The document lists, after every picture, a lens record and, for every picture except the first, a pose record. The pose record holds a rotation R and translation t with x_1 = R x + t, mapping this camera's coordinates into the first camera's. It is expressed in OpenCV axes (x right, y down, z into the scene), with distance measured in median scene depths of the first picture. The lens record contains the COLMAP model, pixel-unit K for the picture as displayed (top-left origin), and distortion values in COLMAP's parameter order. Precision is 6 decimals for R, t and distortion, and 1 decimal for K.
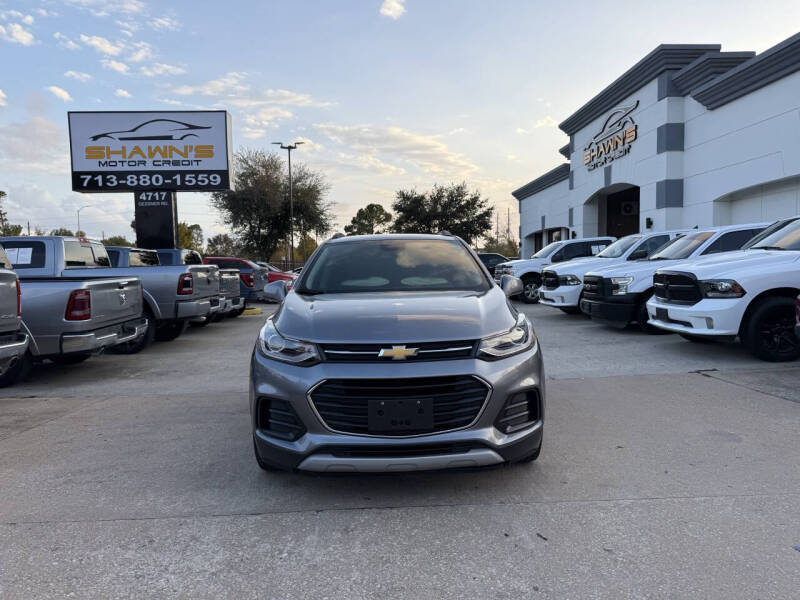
lens RADIAL K [[562.8, 0, 406.5], [0, 562.8, 304.9], [0, 0, 1]] dist [0.037295, -0.042695]
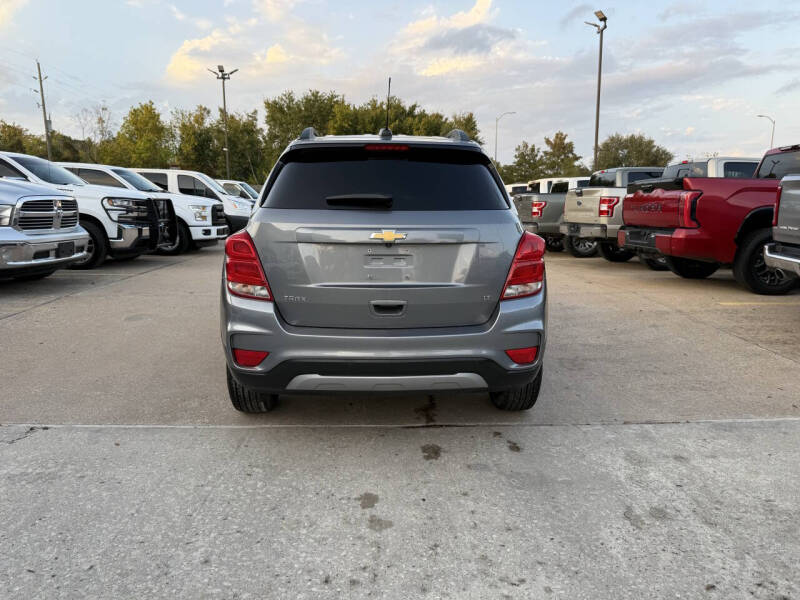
lens RADIAL K [[562.8, 0, 397.8], [0, 562.8, 295.8], [0, 0, 1]] dist [0.037295, -0.042695]
pose [[-0.999846, 0.016425, -0.006110, -0.011247], [0.014631, 0.974281, 0.224862, -0.025859], [0.009647, 0.224738, -0.974372, 0.526987]]
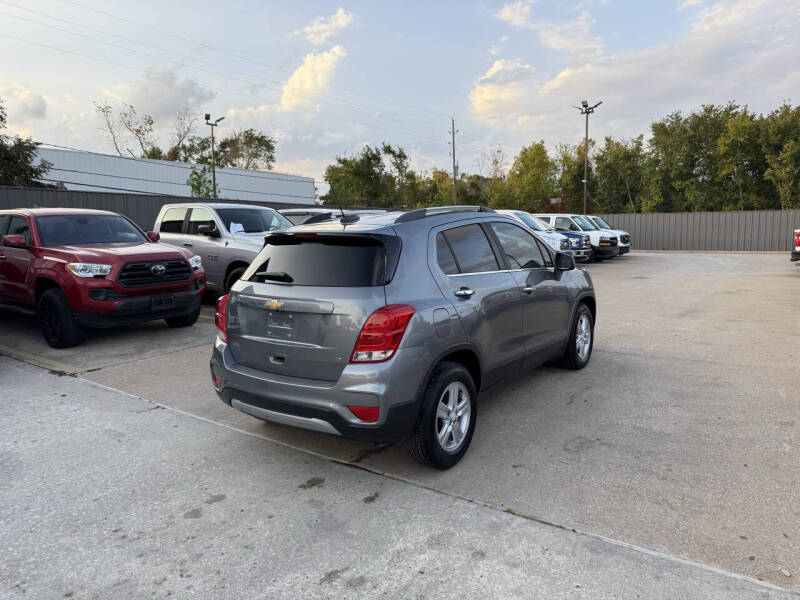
lens RADIAL K [[562.8, 0, 400.8], [0, 562.8, 280.2], [0, 0, 1]] dist [0.037295, -0.042695]
pose [[-0.790374, -0.019448, 0.612316, -0.162777], [0.072458, 0.989513, 0.124956, -0.037667], [-0.608325, 0.143129, -0.780676, 0.504450]]
